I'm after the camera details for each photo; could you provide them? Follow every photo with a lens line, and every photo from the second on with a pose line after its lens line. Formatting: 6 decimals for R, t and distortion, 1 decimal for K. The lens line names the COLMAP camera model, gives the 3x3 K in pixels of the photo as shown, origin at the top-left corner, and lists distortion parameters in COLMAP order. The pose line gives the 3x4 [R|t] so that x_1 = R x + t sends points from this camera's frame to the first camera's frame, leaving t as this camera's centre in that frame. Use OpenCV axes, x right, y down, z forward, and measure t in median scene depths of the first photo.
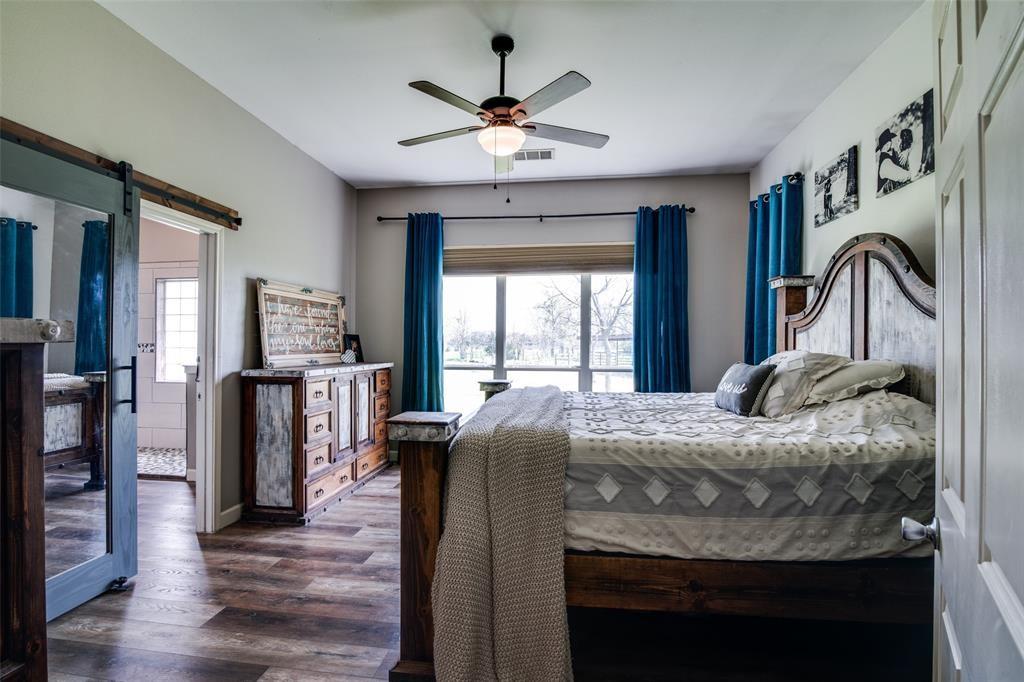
lens RADIAL K [[484.3, 0, 501.6], [0, 484.3, 343.5], [0, 0, 1]] dist [-0.021432, 0.002110]
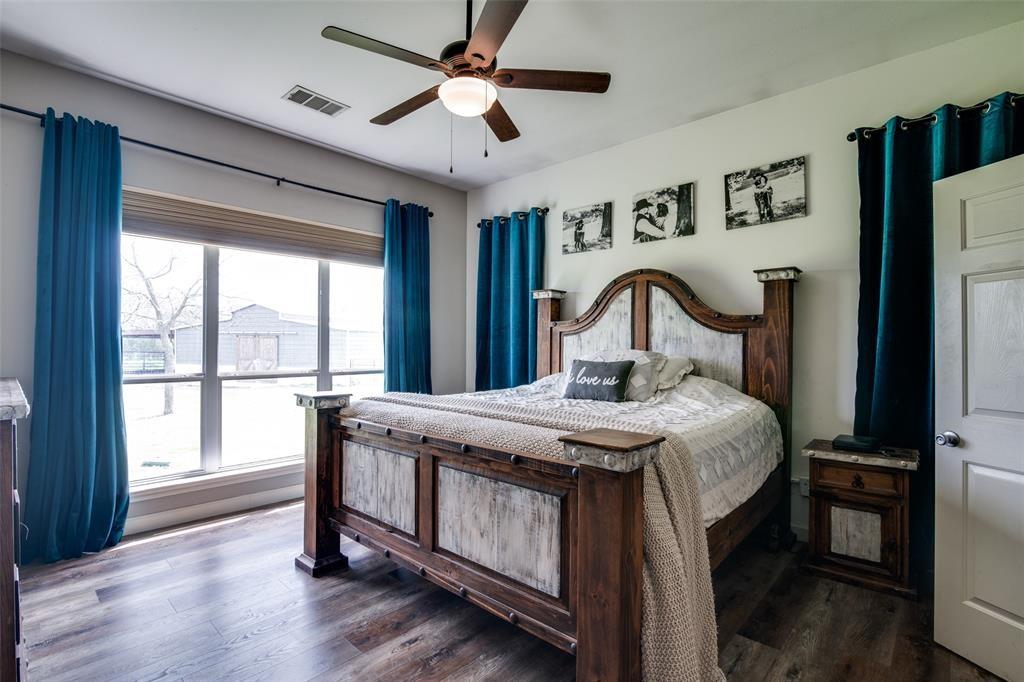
lens RADIAL K [[484.3, 0, 501.6], [0, 484.3, 343.5], [0, 0, 1]] dist [-0.021432, 0.002110]
pose [[0.578586, 0.003255, 0.815615, -0.585353], [-0.006987, 0.999975, 0.000965, -0.001056], [-0.815592, -0.006257, 0.578594, 0.436983]]
